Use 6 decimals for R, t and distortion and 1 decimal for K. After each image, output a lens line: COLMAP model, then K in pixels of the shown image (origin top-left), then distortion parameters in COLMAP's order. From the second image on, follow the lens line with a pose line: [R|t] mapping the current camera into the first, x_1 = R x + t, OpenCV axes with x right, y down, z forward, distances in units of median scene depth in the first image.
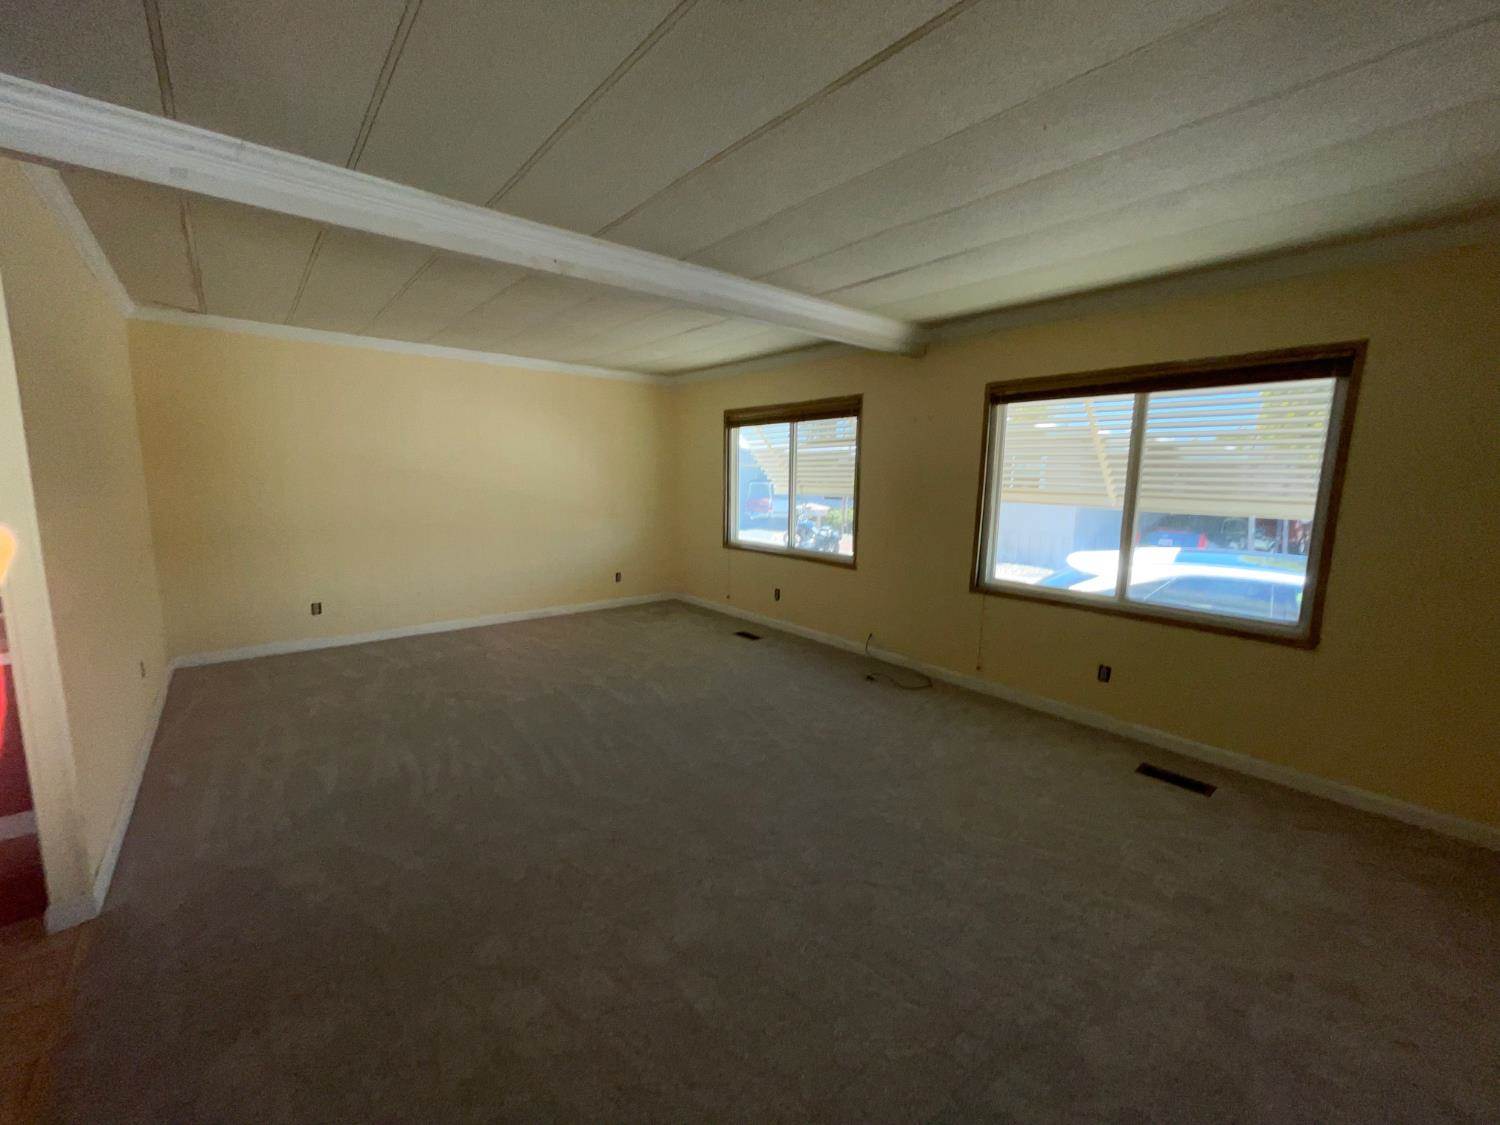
lens RADIAL K [[618.8, 0, 749.6], [0, 618.8, 584.0], [0, 0, 1]] dist [0.009046, -0.000192]
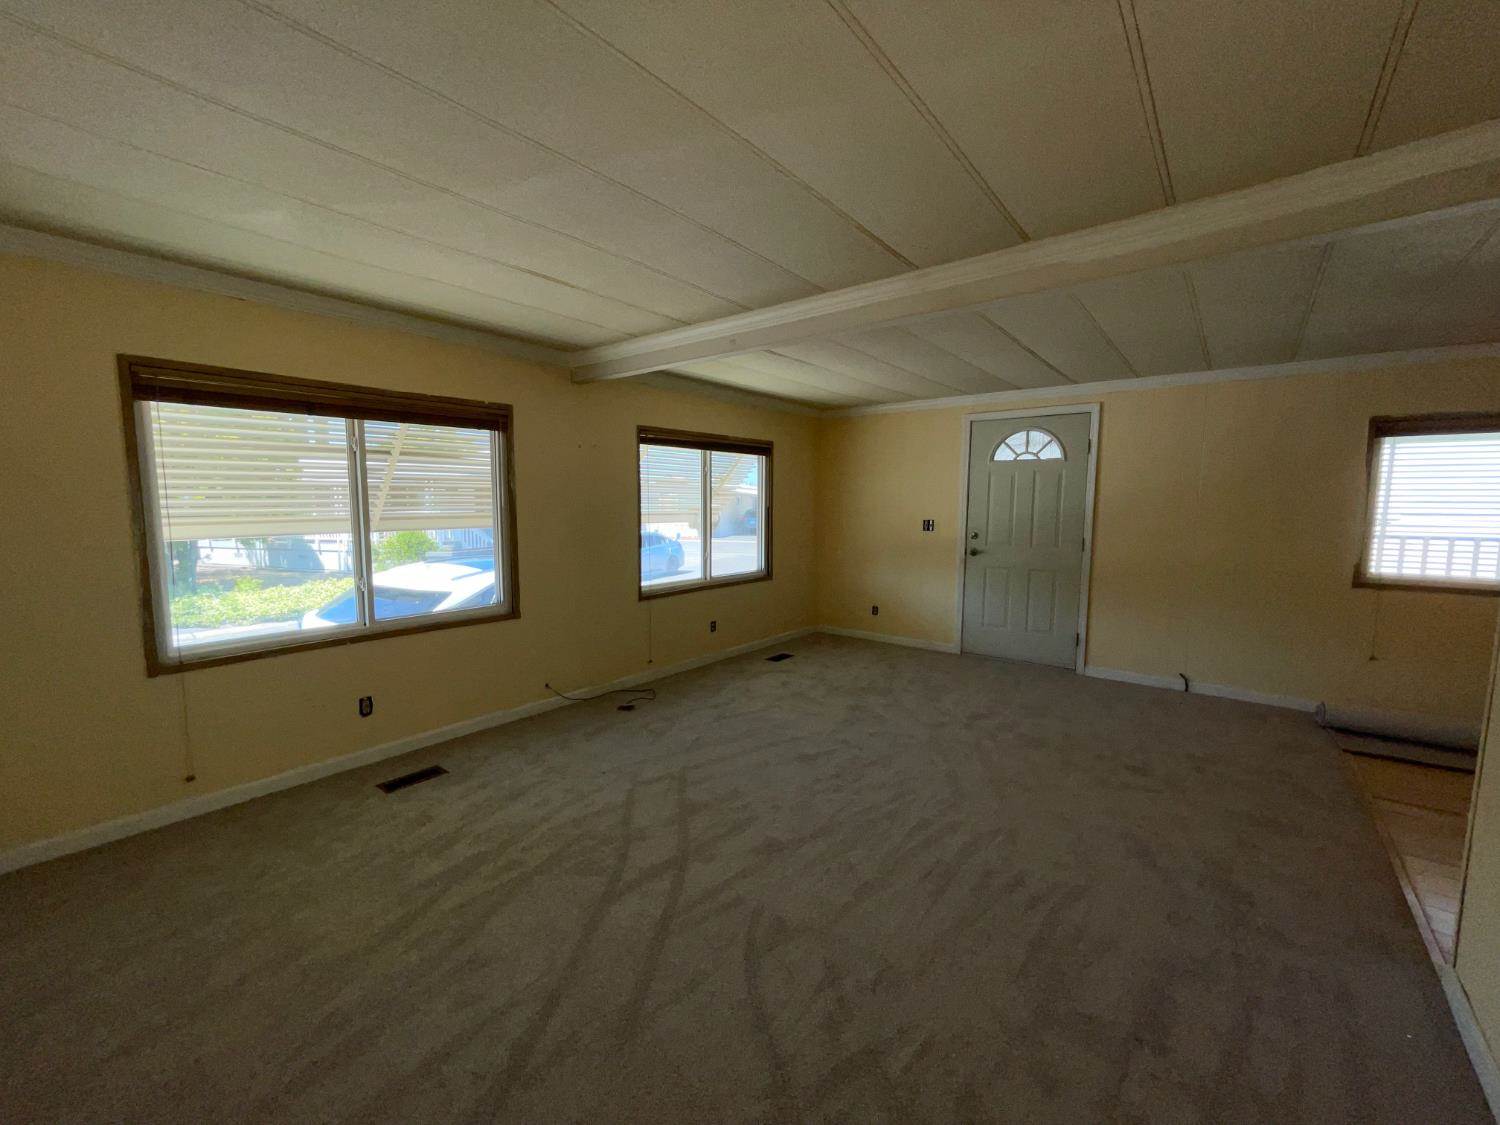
lens RADIAL K [[611.5, 0, 745.2], [0, 611.5, 564.7], [0, 0, 1]] dist [0.001611, 0.000289]
pose [[-0.191281, -0.113868, 0.974908, -0.796141], [0.175277, 0.973320, 0.148072, -0.188086], [-0.965758, 0.199203, -0.166220, 0.994720]]
